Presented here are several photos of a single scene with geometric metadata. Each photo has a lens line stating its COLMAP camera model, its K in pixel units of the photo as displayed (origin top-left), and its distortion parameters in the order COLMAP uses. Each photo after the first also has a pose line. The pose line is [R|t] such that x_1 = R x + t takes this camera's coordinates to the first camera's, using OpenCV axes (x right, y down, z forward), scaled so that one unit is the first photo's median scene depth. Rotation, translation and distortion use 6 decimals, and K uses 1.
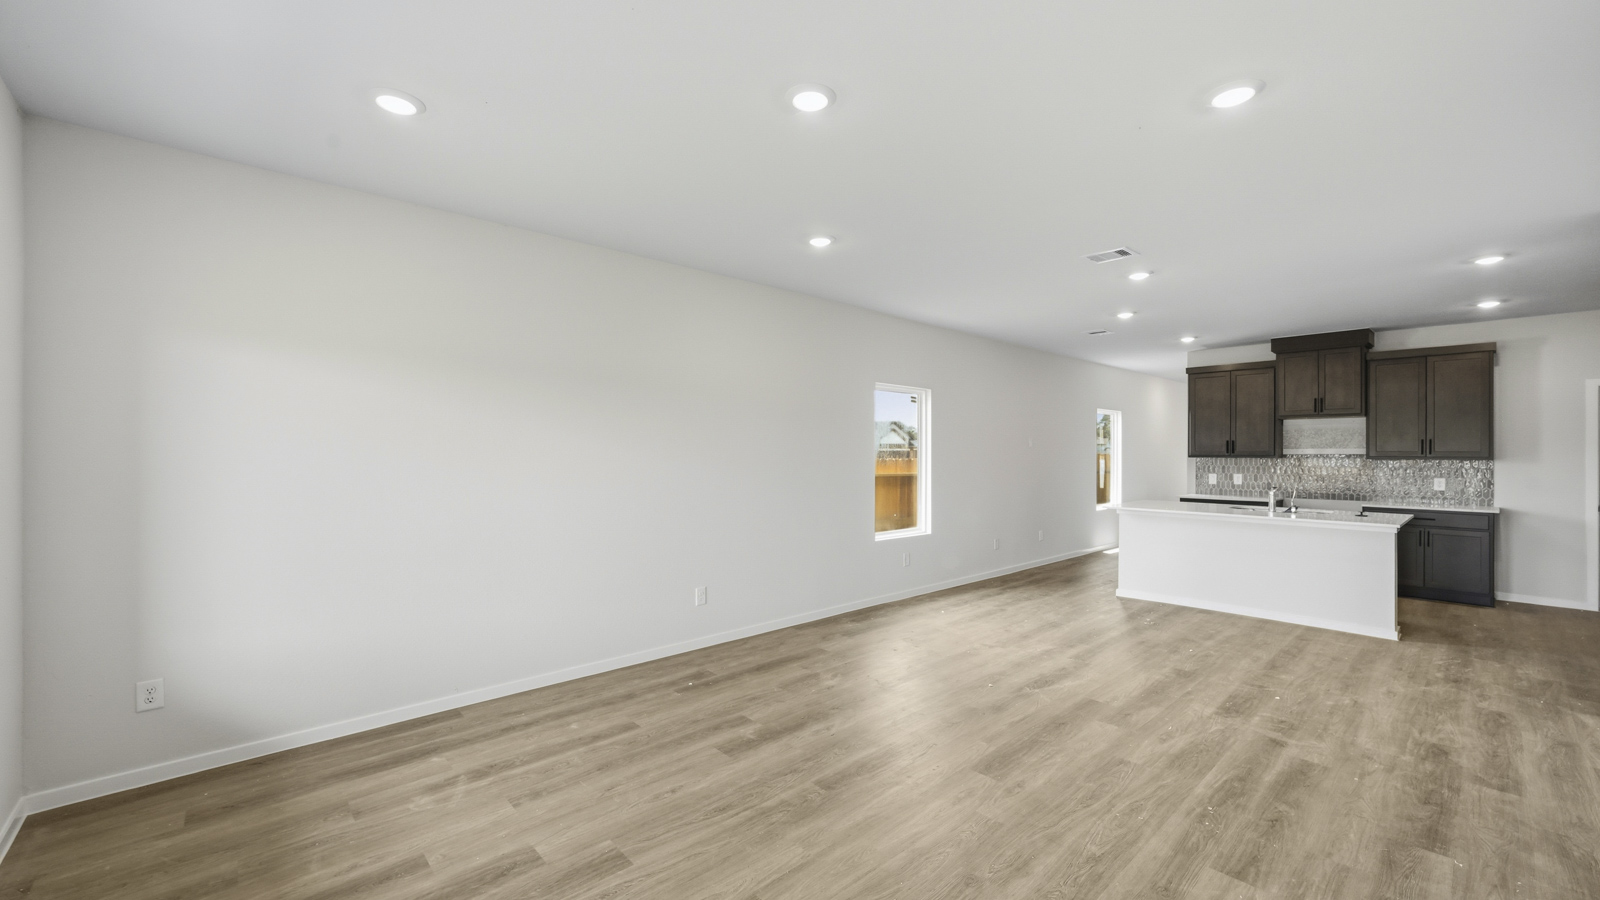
lens RADIAL K [[635.0, 0, 806.7], [0, 635.0, 454.3], [0, 0, 1]] dist [0.000587, 0.000645]
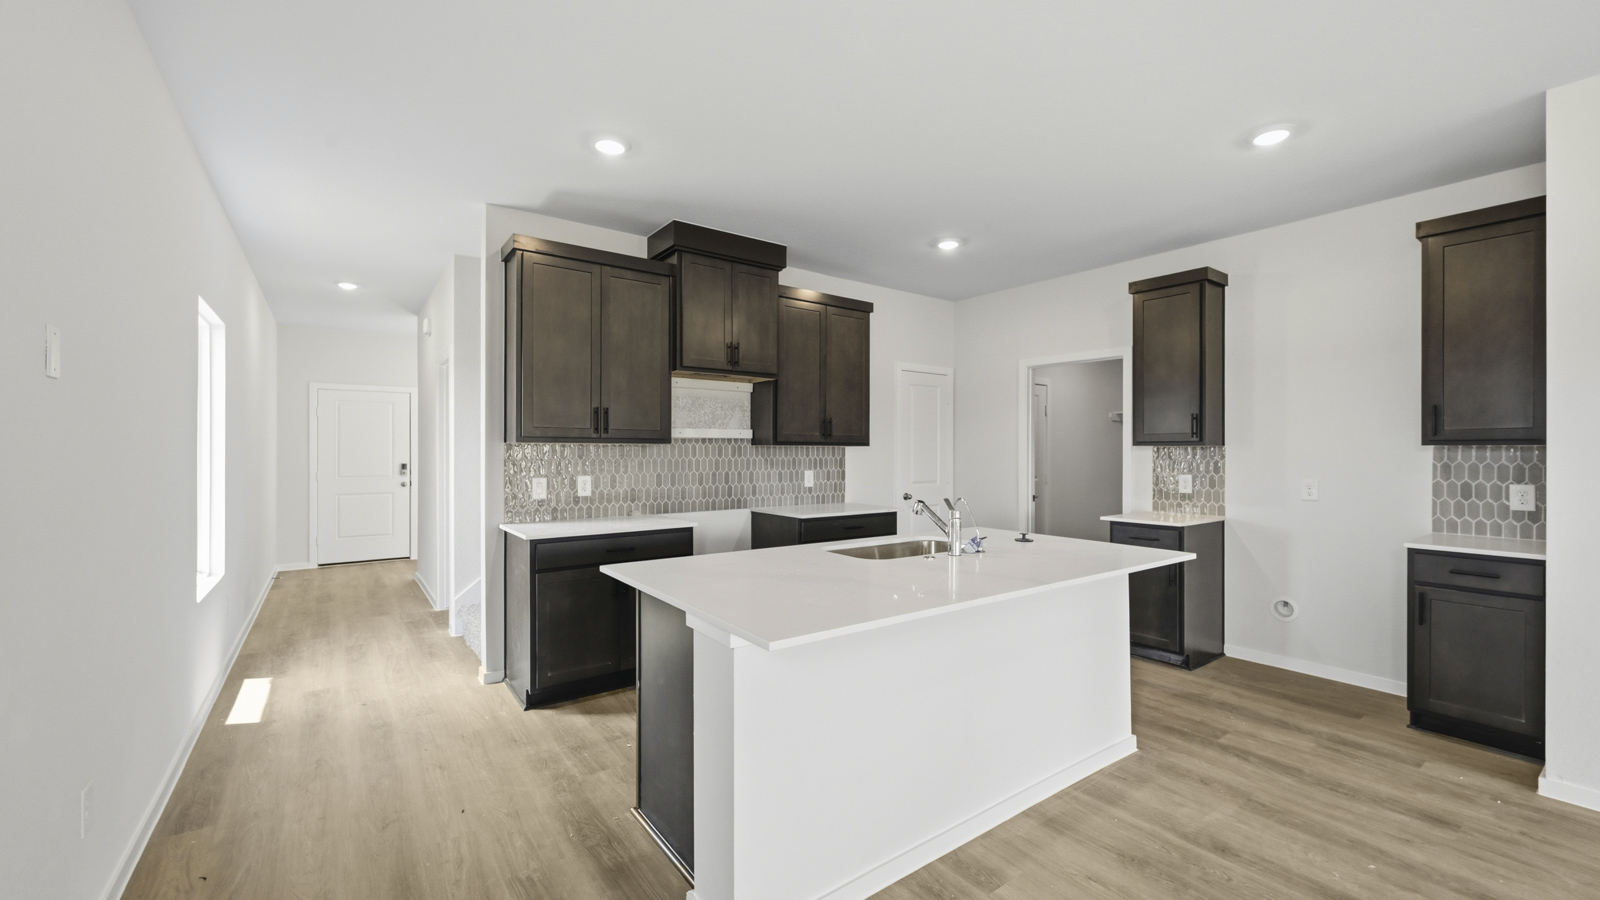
lens RADIAL K [[635.0, 0, 805.7], [0, 635.0, 452.6], [0, 0, 1]] dist [0.000587, 0.000645]
pose [[0.112784, -0.004279, 0.993610, 0.358227], [0.001474, 0.999990, 0.004139, 0.019796], [-0.993618, 0.000998, 0.112790, 1.412162]]
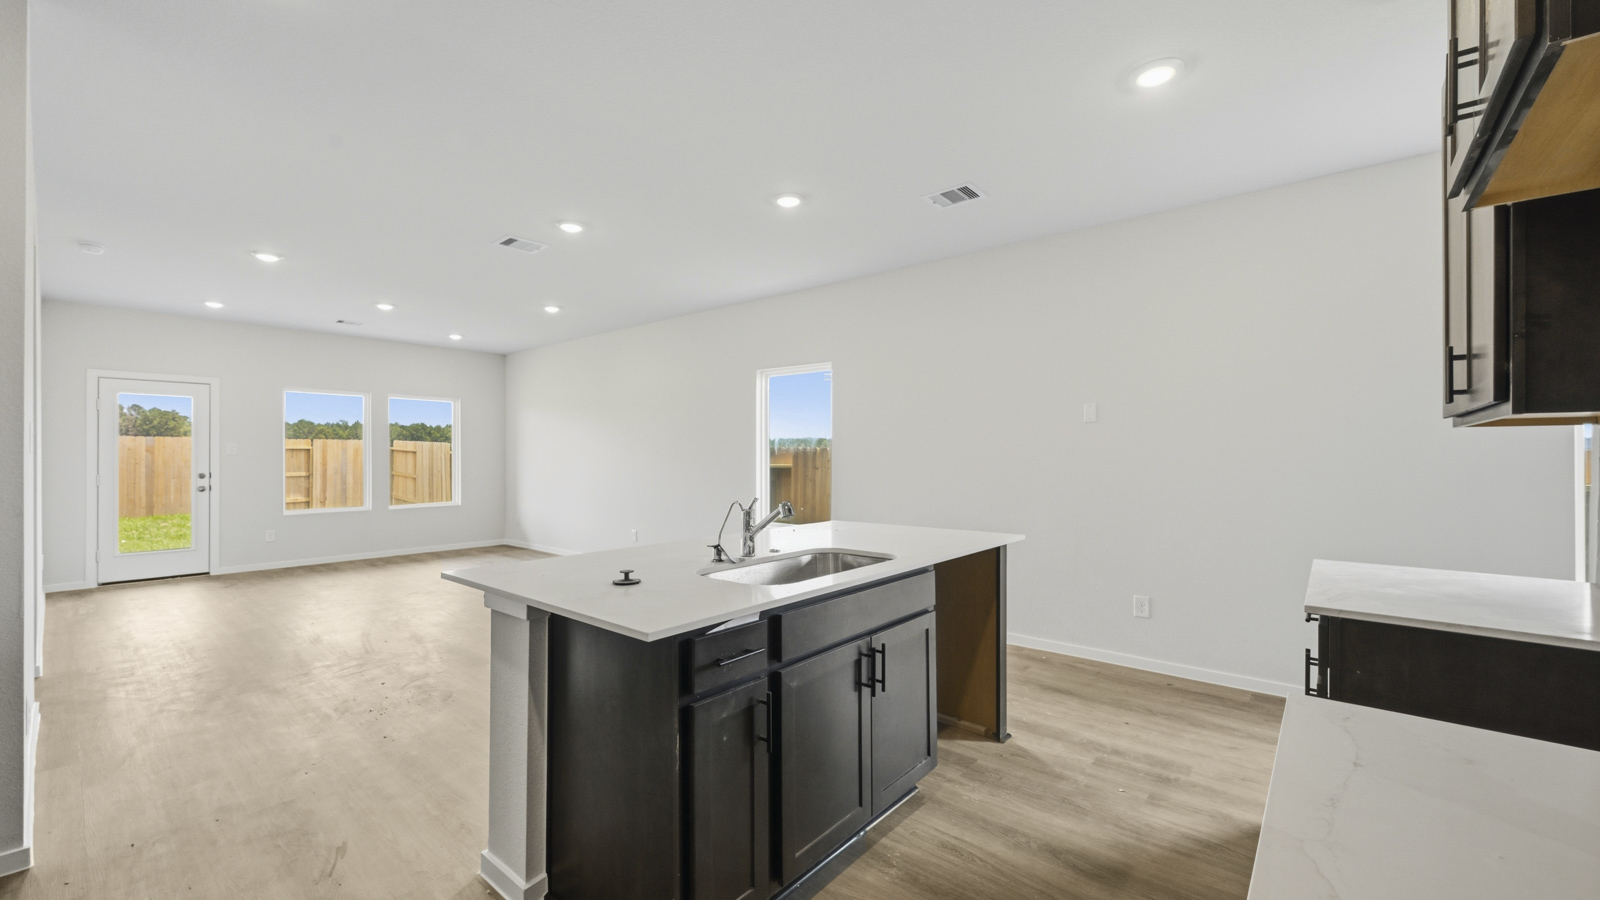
lens RADIAL K [[635.0, 0, 798.6], [0, 635.0, 456.4], [0, 0, 1]] dist [0.000587, 0.000645]
pose [[0.114176, -0.000294, -0.993460, 1.552950], [-0.002162, 0.999998, -0.000544, 0.031205], [0.993458, 0.002210, 0.114175, 1.316830]]
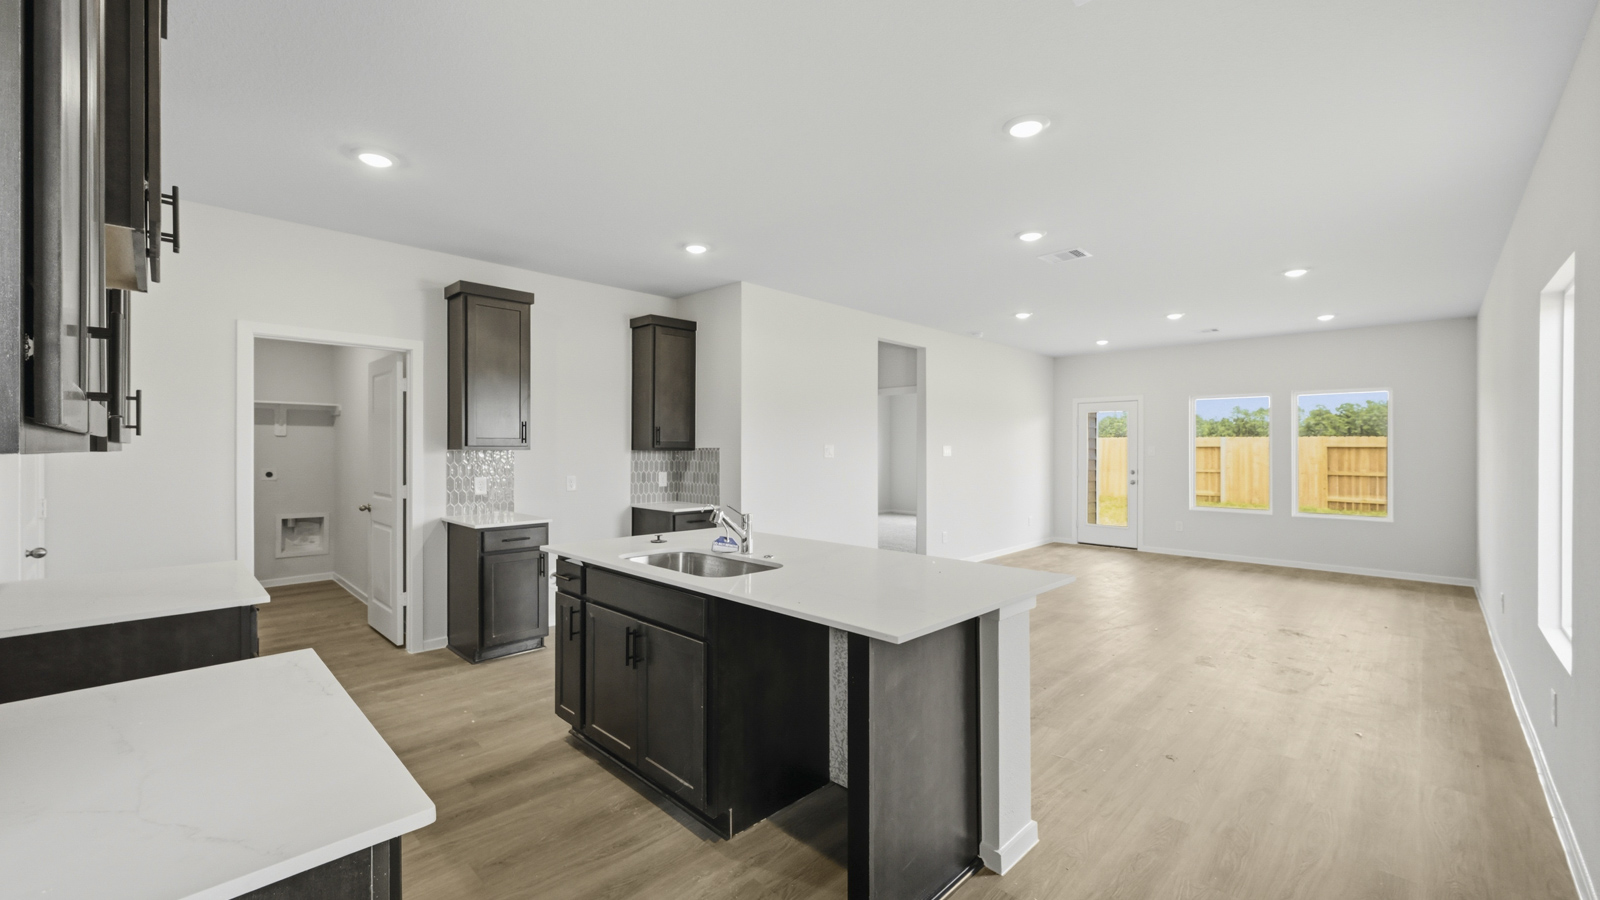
lens RADIAL K [[635.0, 0, 797.4], [0, 635.0, 451.4], [0, 0, 1]] dist [0.000587, 0.000645]
pose [[-0.999138, -0.005616, -0.041143, 0.956200], [-0.005949, 0.999950, 0.007980, 0.004934], [0.041096, 0.008218, -0.999121, 2.023619]]
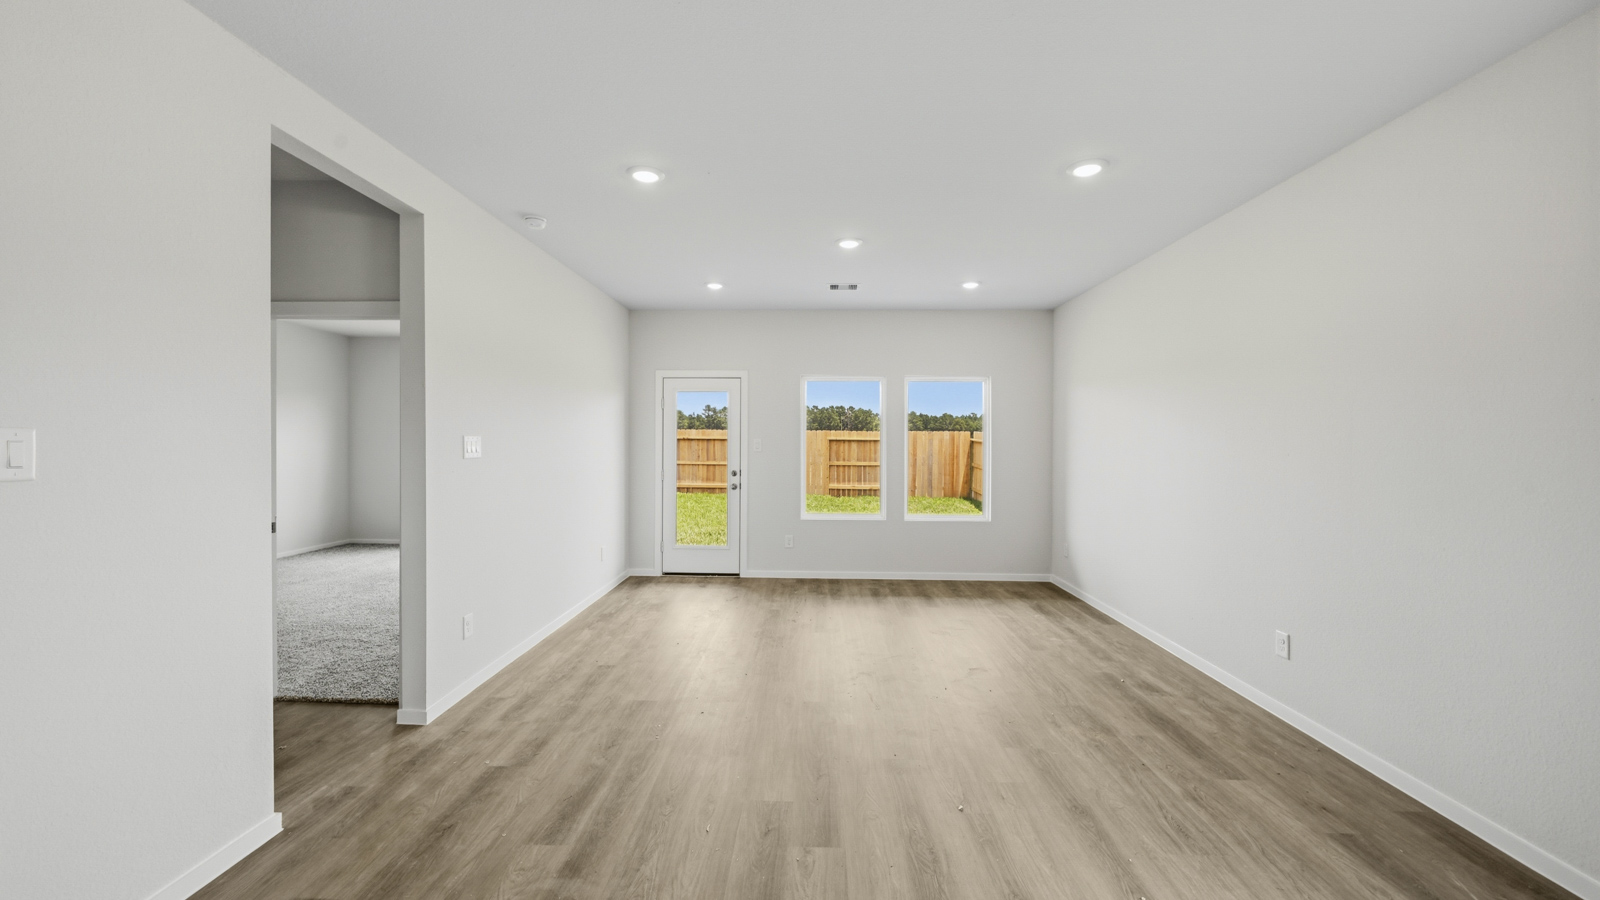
lens RADIAL K [[635.0, 0, 796.5], [0, 635.0, 450.4], [0, 0, 1]] dist [0.000587, 0.000645]
pose [[-0.705611, 0.003196, -0.708592, 0.769461], [-0.009792, 0.999850, 0.014261, 0.003073], [0.708531, 0.017001, -0.705474, 1.199185]]
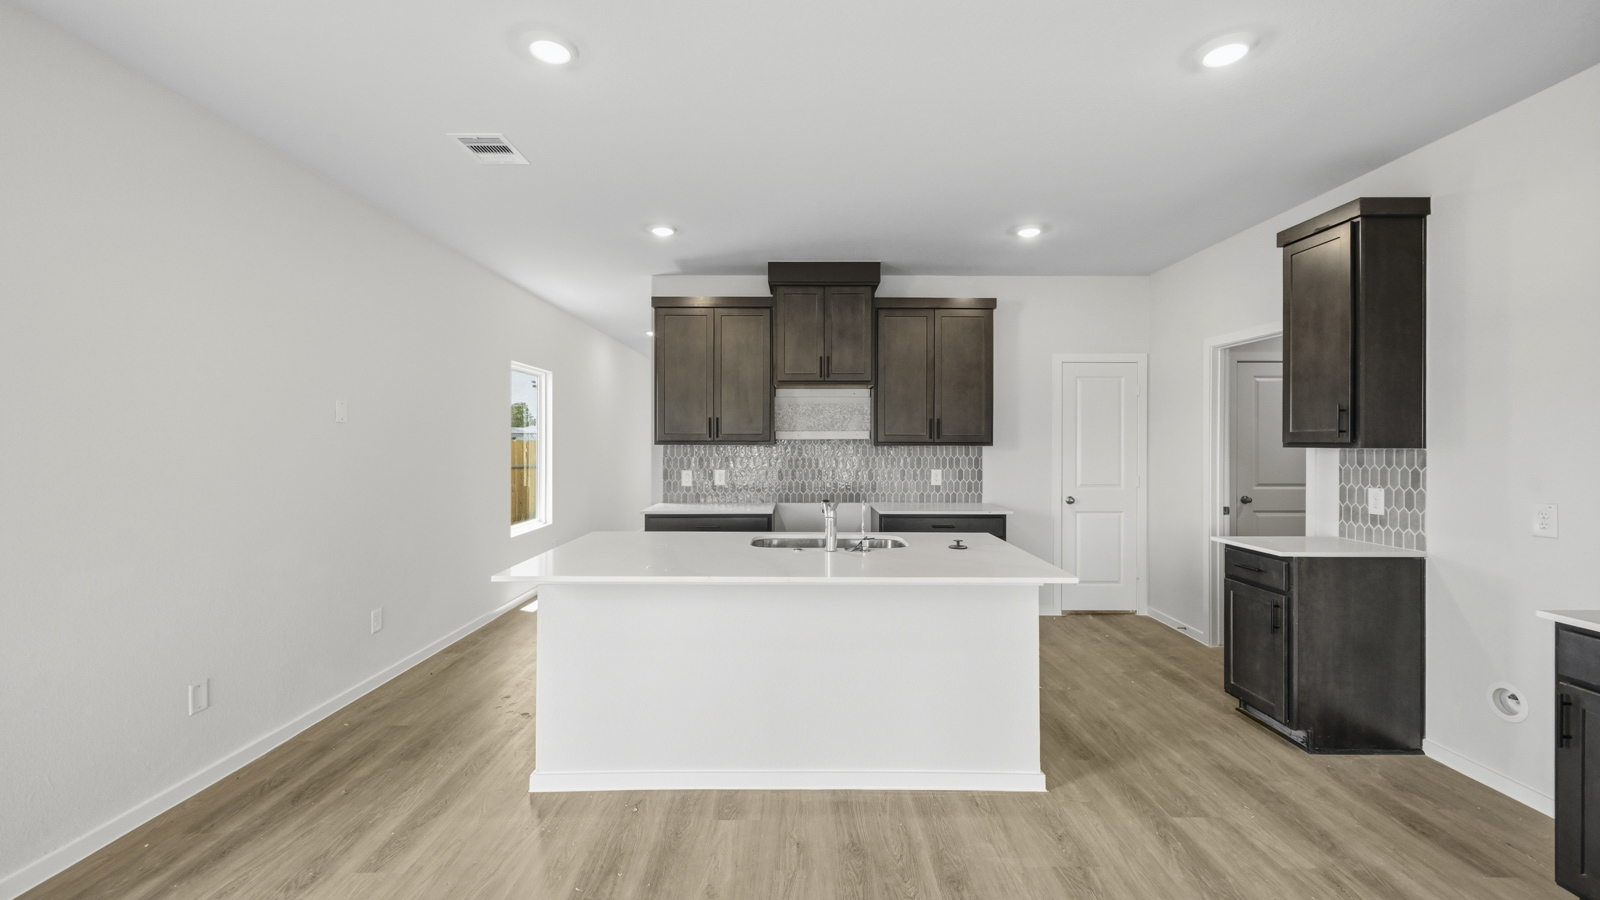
lens RADIAL K [[635.0, 0, 801.1], [0, 635.0, 443.7], [0, 0, 1]] dist [0.000587, 0.000645]
pose [[0.679140, -0.002448, 0.734005, 0.464815], [0.002848, 0.999996, 0.000700, 0.007019], [-0.734004, 0.001615, 0.679144, 0.904661]]
